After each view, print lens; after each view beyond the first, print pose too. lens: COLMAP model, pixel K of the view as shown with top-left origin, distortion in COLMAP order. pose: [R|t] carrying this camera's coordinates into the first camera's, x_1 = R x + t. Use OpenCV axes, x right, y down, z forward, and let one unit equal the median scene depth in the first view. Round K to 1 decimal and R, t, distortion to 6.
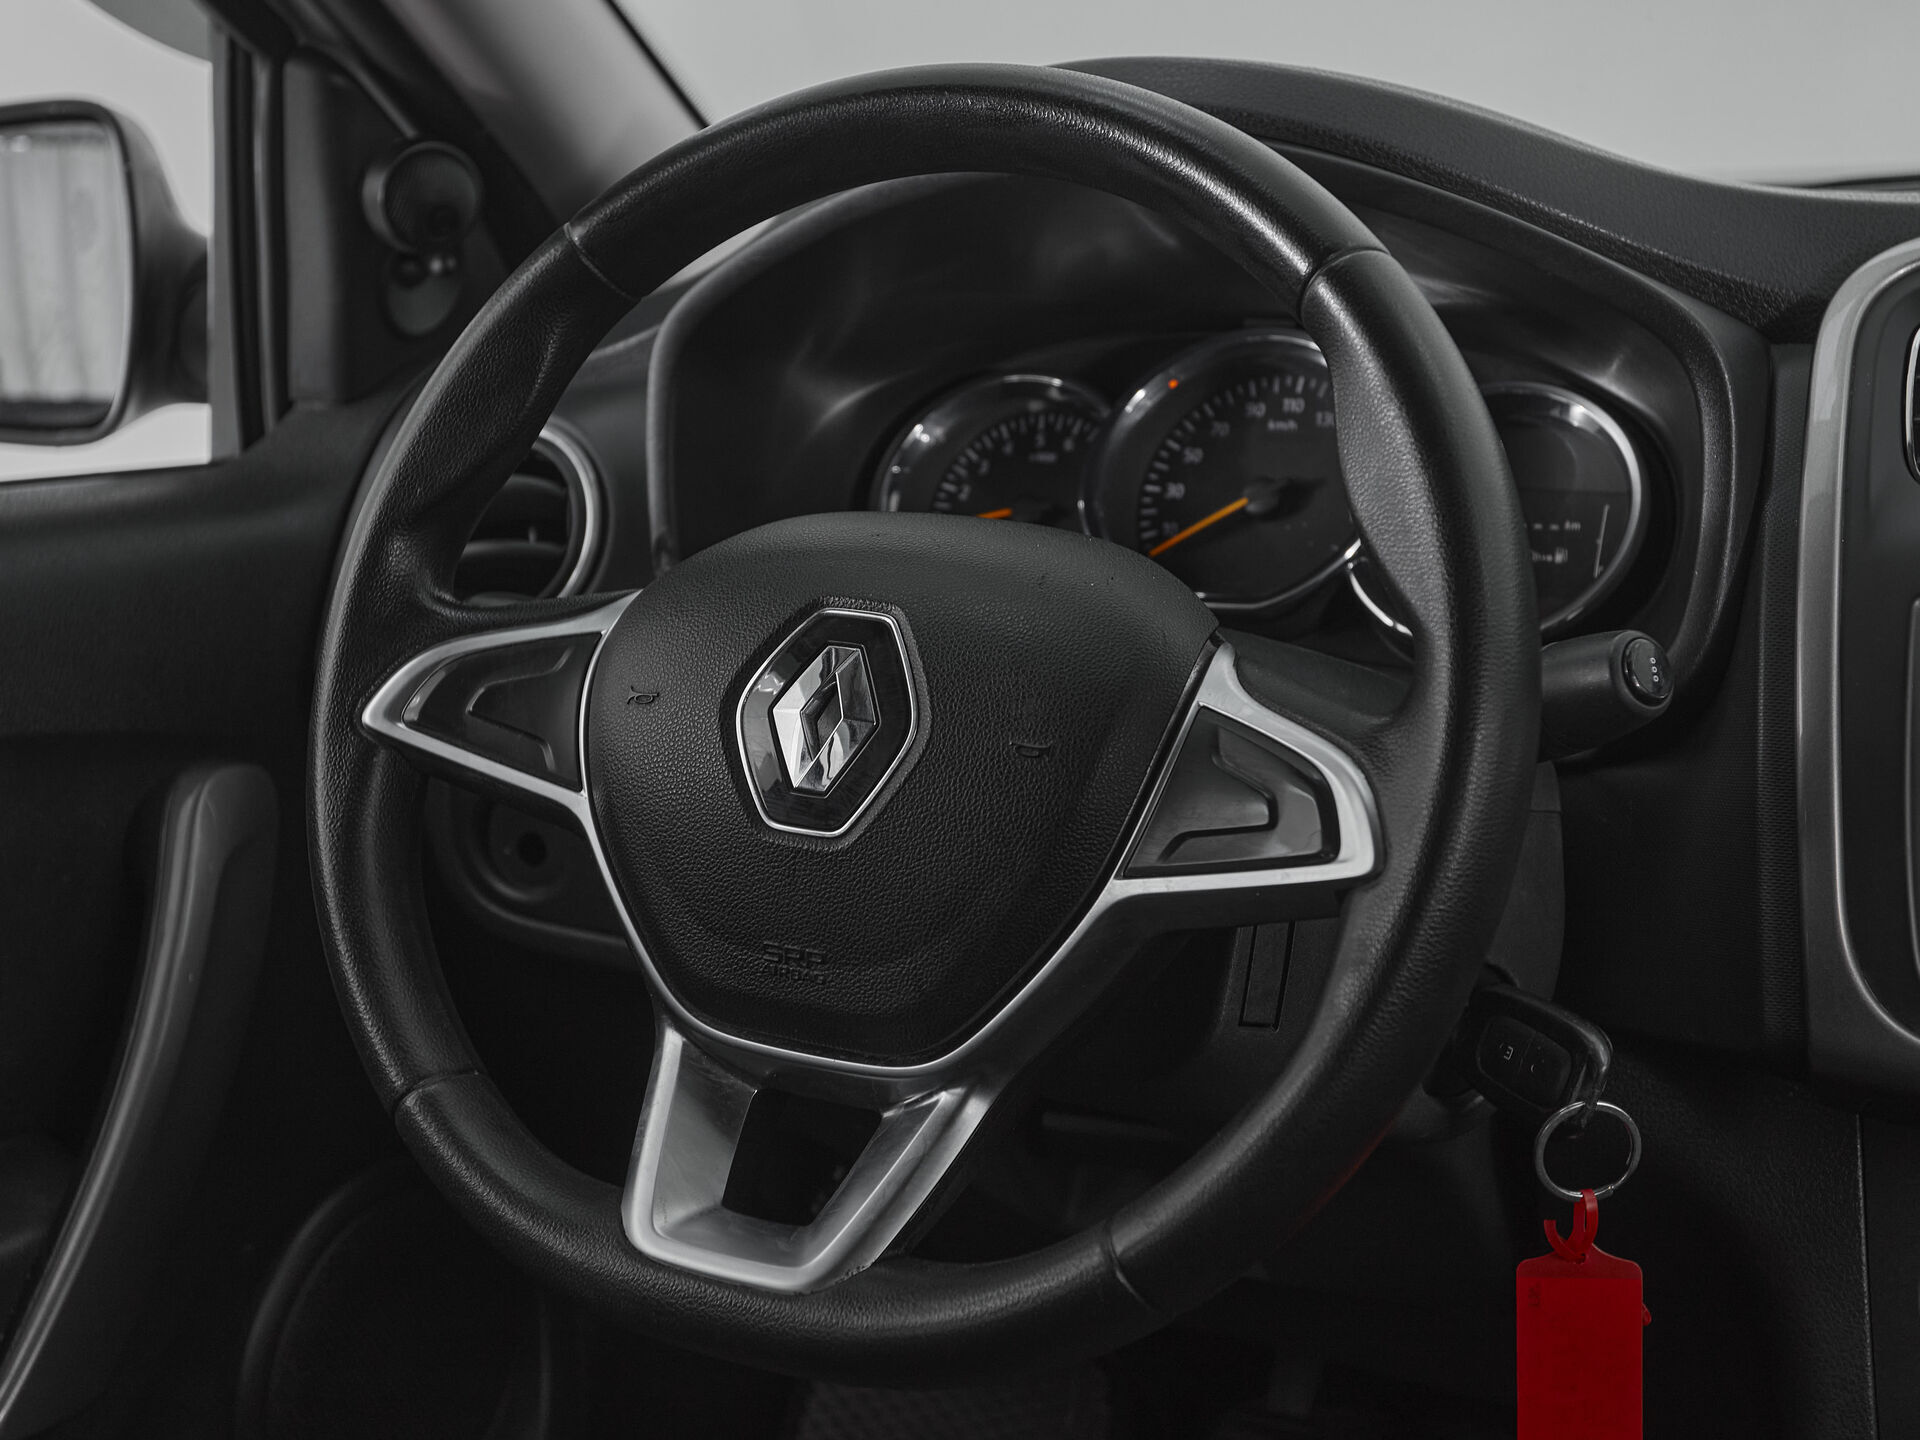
lens RADIAL K [[2731.7, 0, 894.8], [0, 2731.7, 722.7], [0, 0, 1]] dist [0.022750, 0.004286]
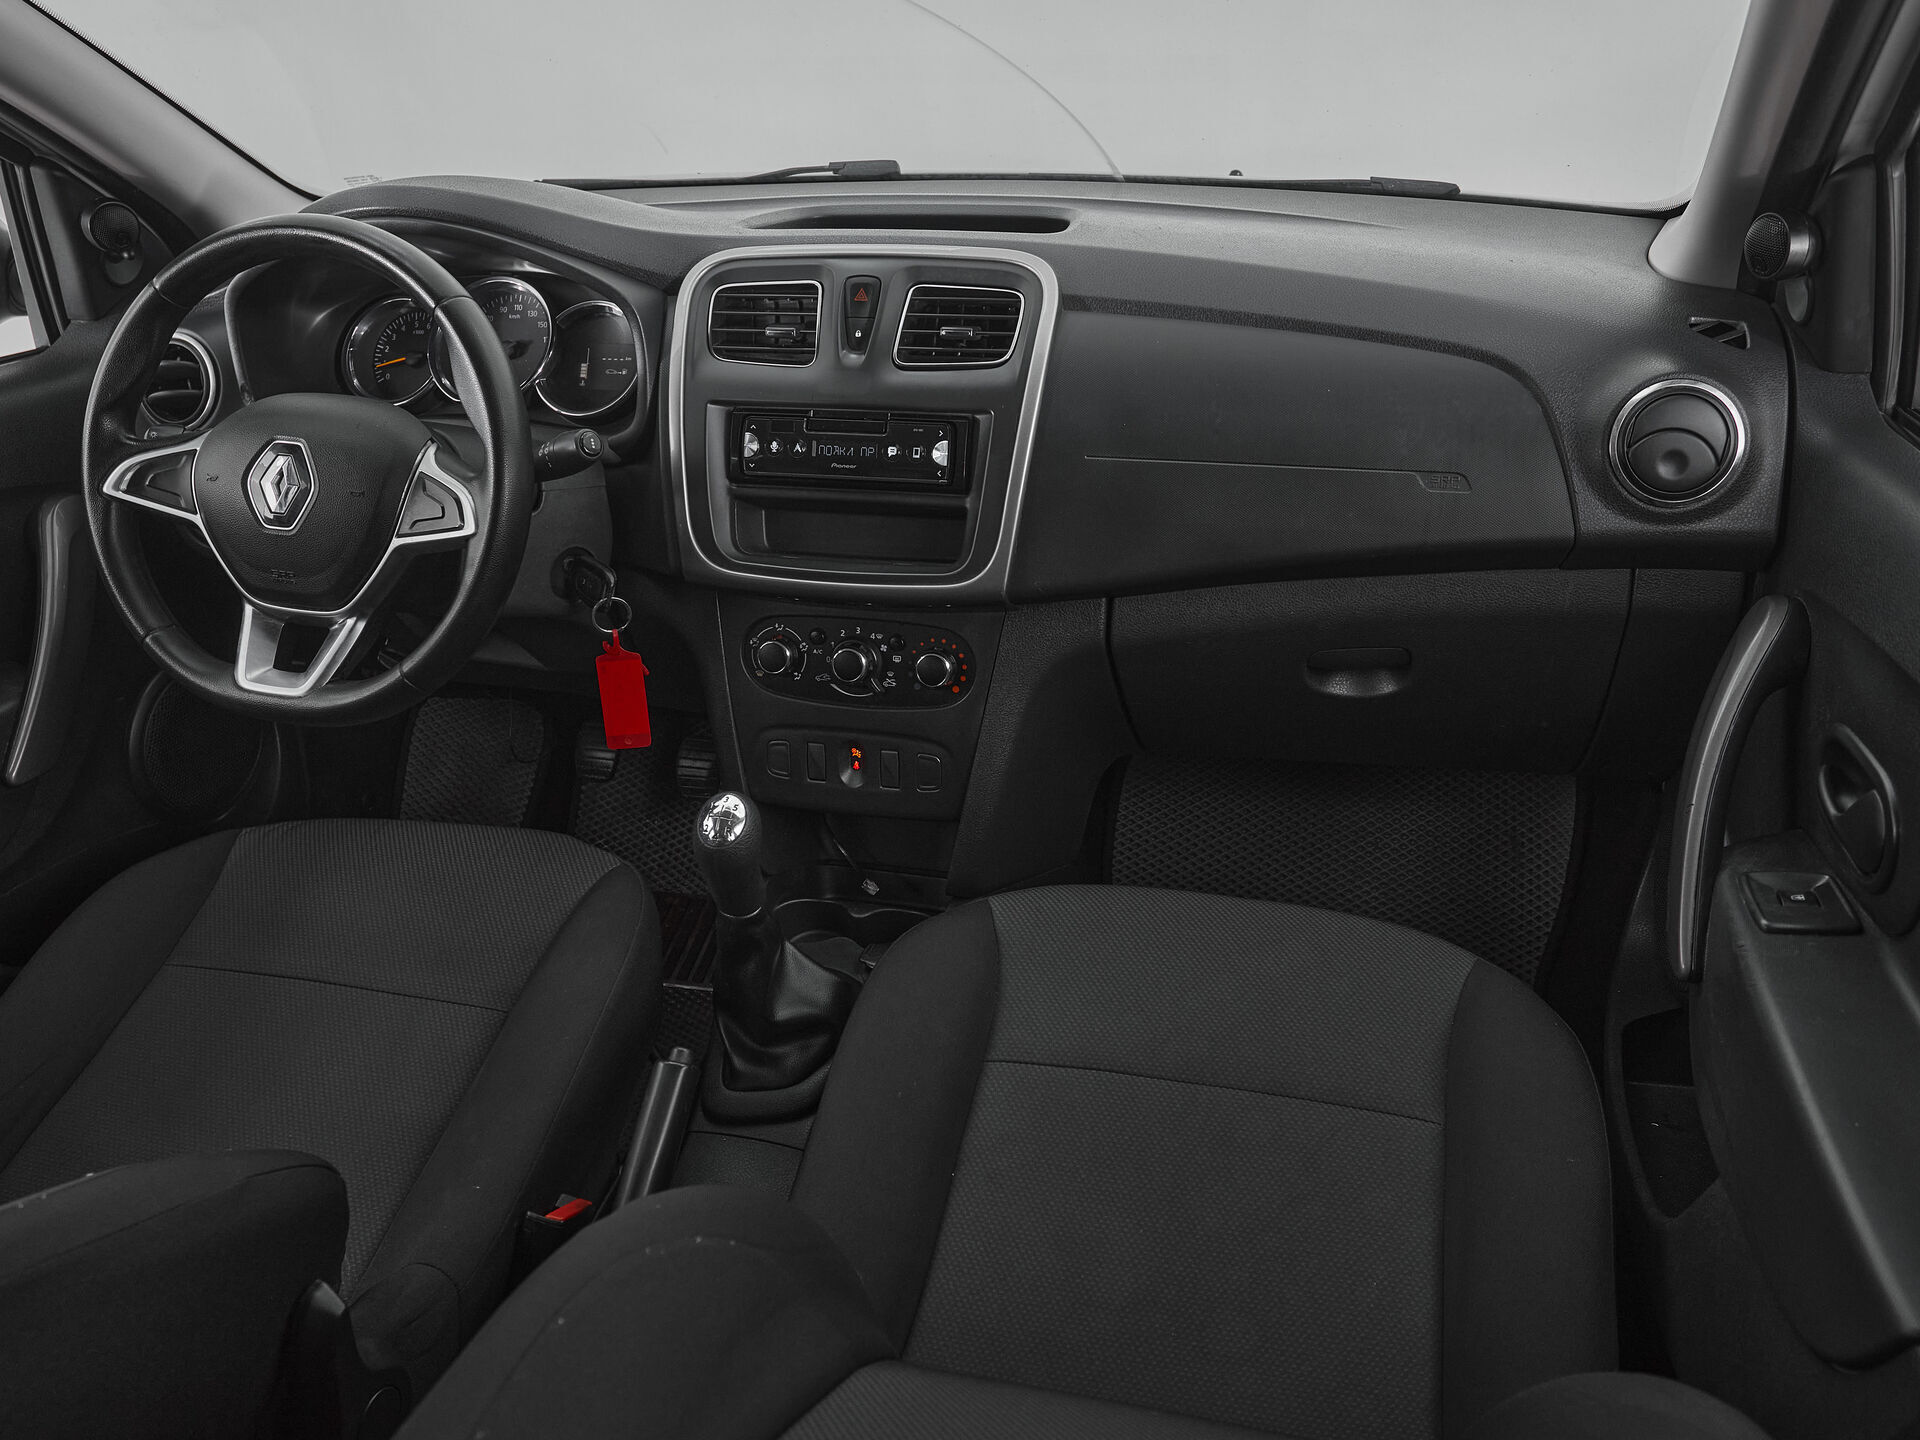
lens RADIAL K [[1555.6, 0, 948.2], [0, 1555.6, 783.4], [0, 0, 1]] dist [-0.068574, 0.069994]
pose [[0.973967, -0.110906, 0.197710, 0.257656], [0.051247, 0.957293, 0.284542, -0.106351], [-0.220823, -0.267003, 0.938055, -0.572093]]
